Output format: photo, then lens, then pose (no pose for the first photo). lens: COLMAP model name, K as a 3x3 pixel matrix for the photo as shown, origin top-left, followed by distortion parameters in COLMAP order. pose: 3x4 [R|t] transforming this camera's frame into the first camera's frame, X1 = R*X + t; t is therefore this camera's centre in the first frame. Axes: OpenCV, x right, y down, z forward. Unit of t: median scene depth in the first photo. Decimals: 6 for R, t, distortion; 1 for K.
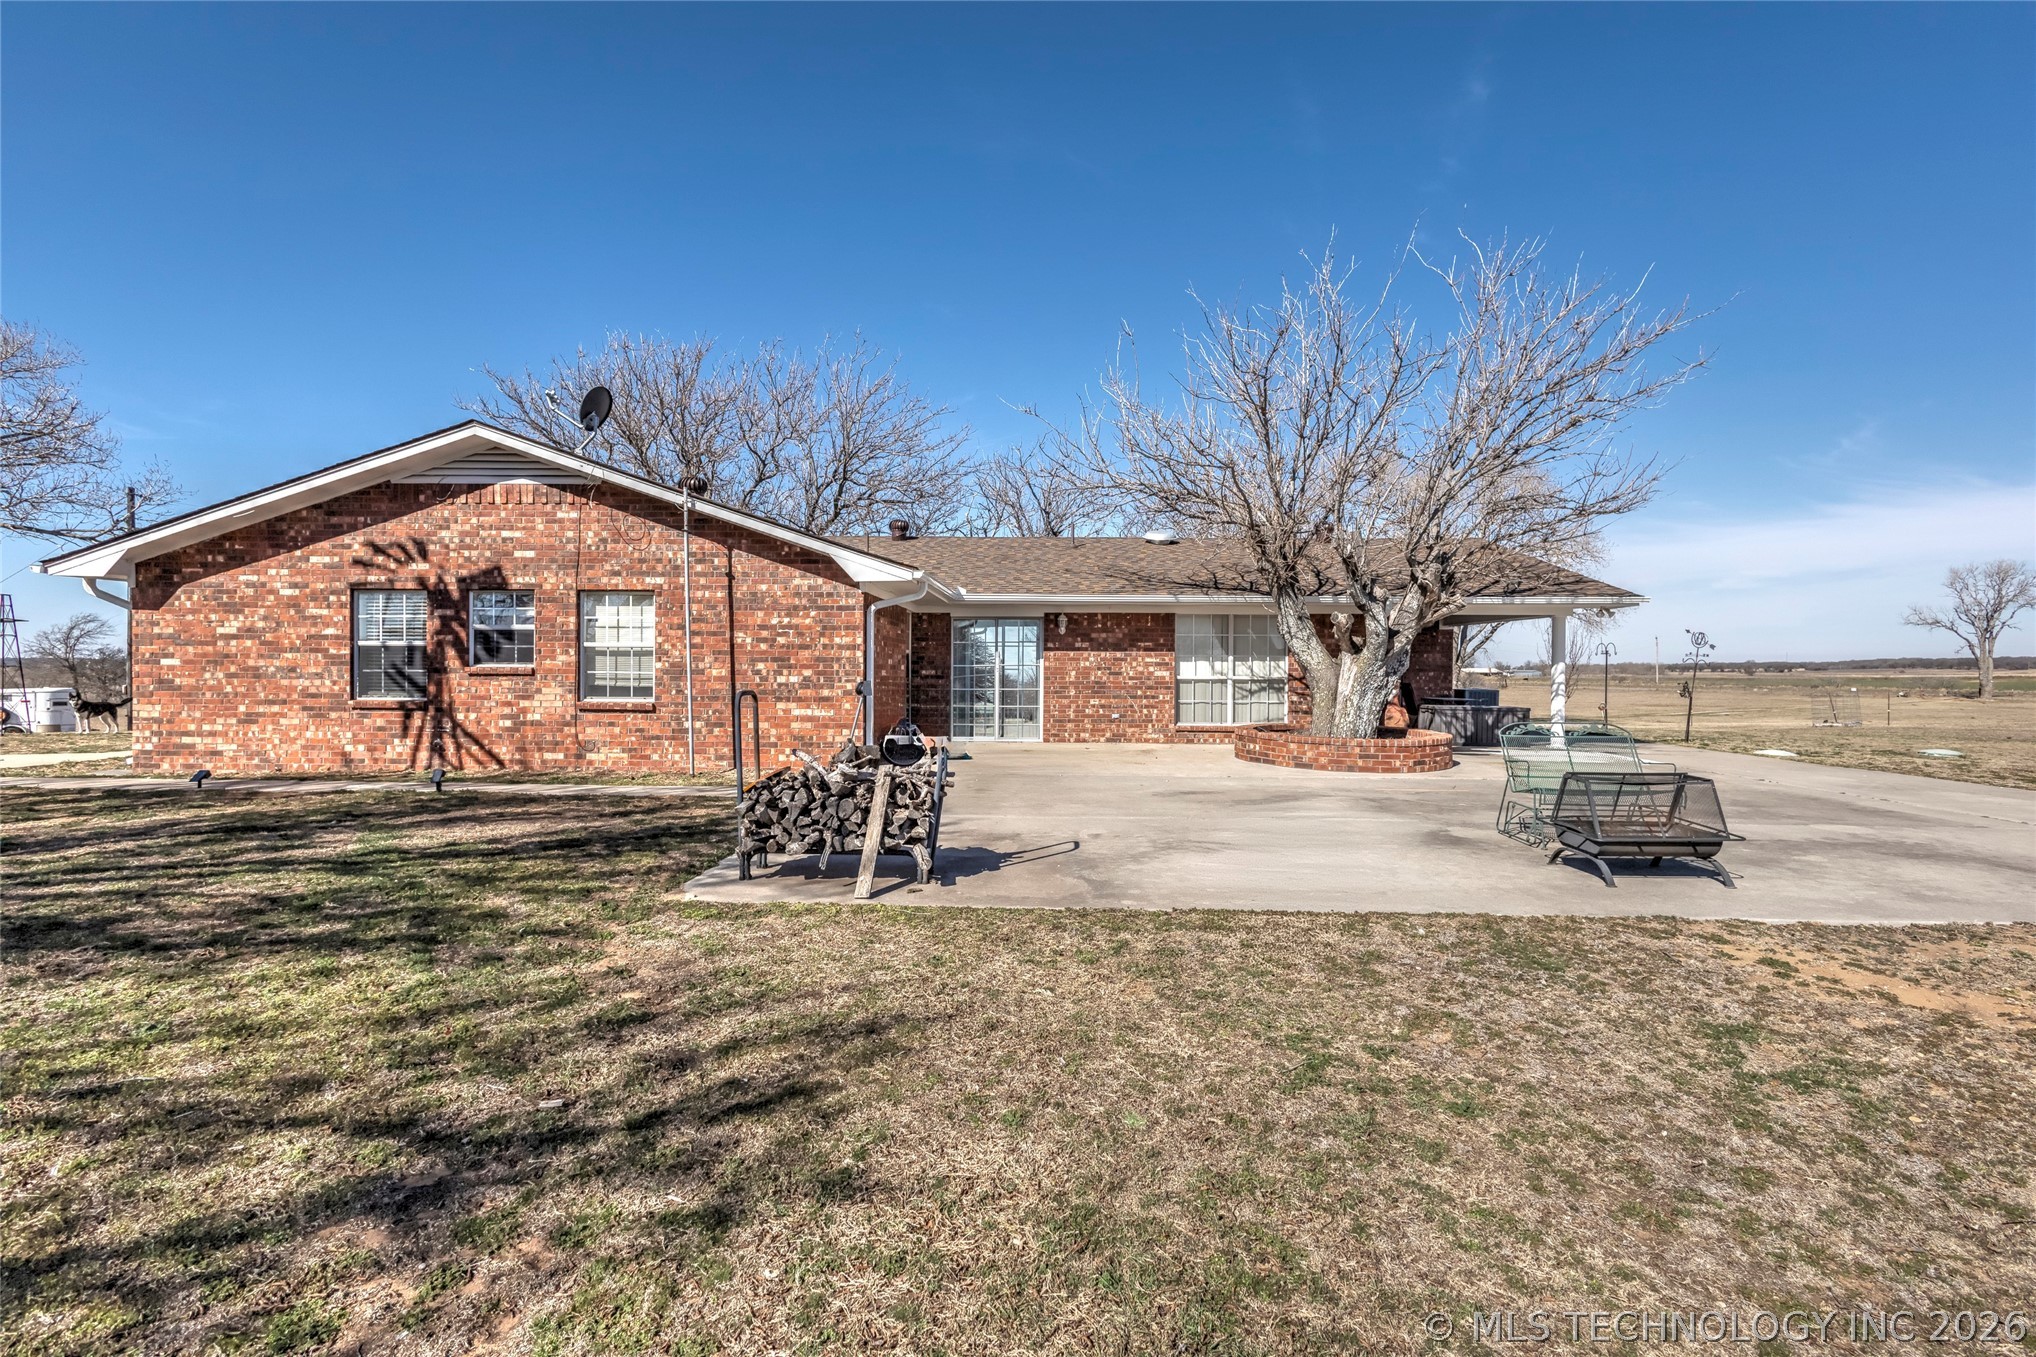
lens RADIAL K [[983.0, 0, 1016.2], [0, 983.0, 670.6], [0, 0, 1]] dist [0.014692, -0.004651]
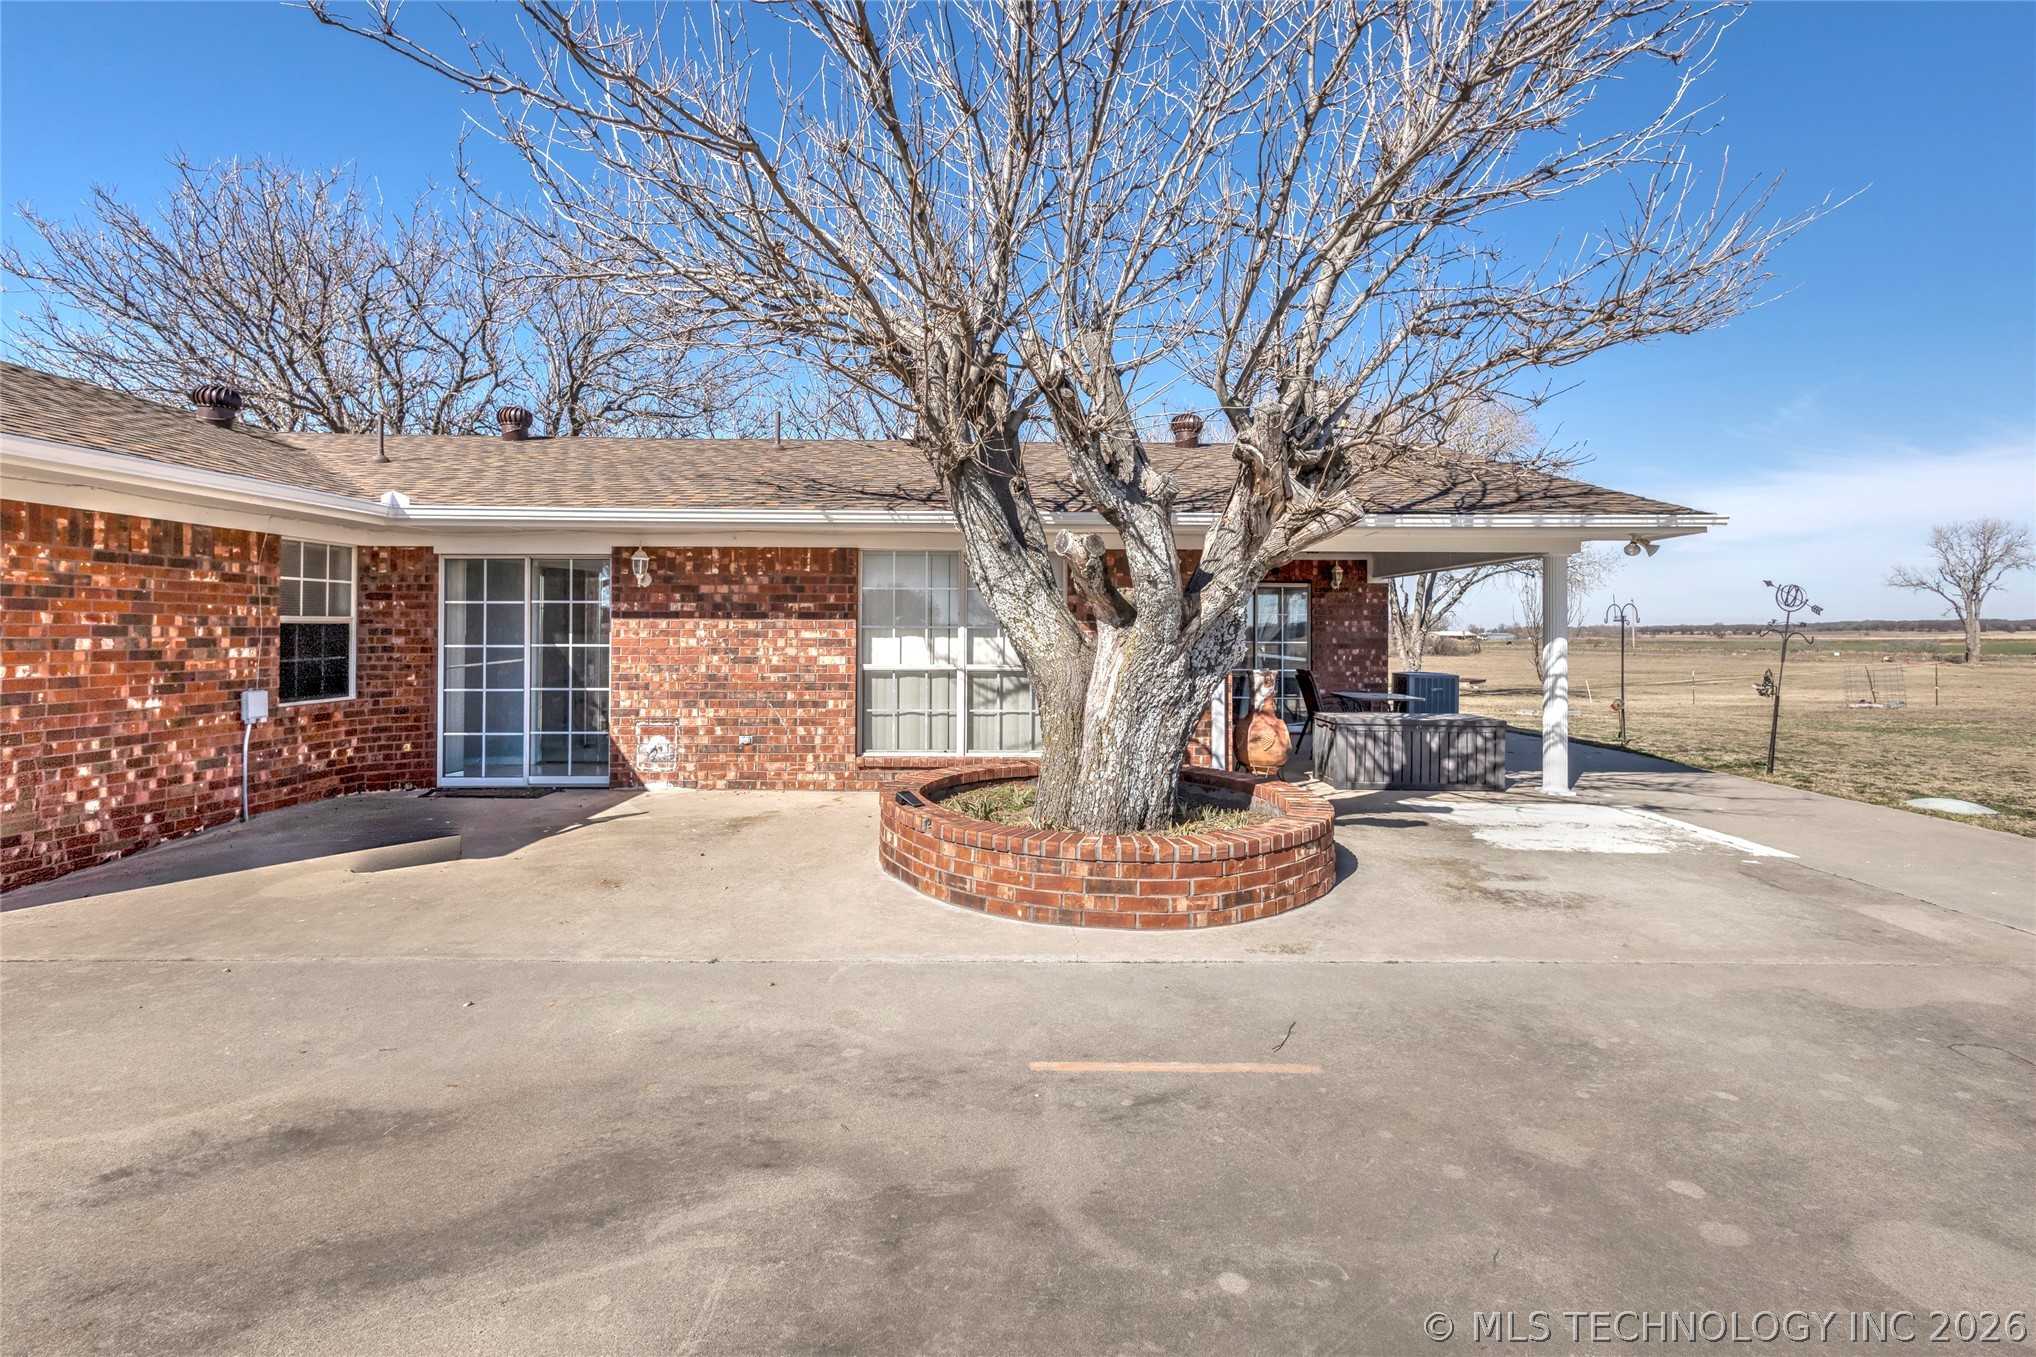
lens RADIAL K [[983.0, 0, 1035.2], [0, 983.0, 616.2], [0, 0, 1]] dist [0.014692, -0.004651]
pose [[0.999327, -0.000899, 0.036660, 0.309840], [0.001537, 0.999848, -0.017368, -0.014942], [-0.036639, 0.017412, 0.999177, 0.595686]]
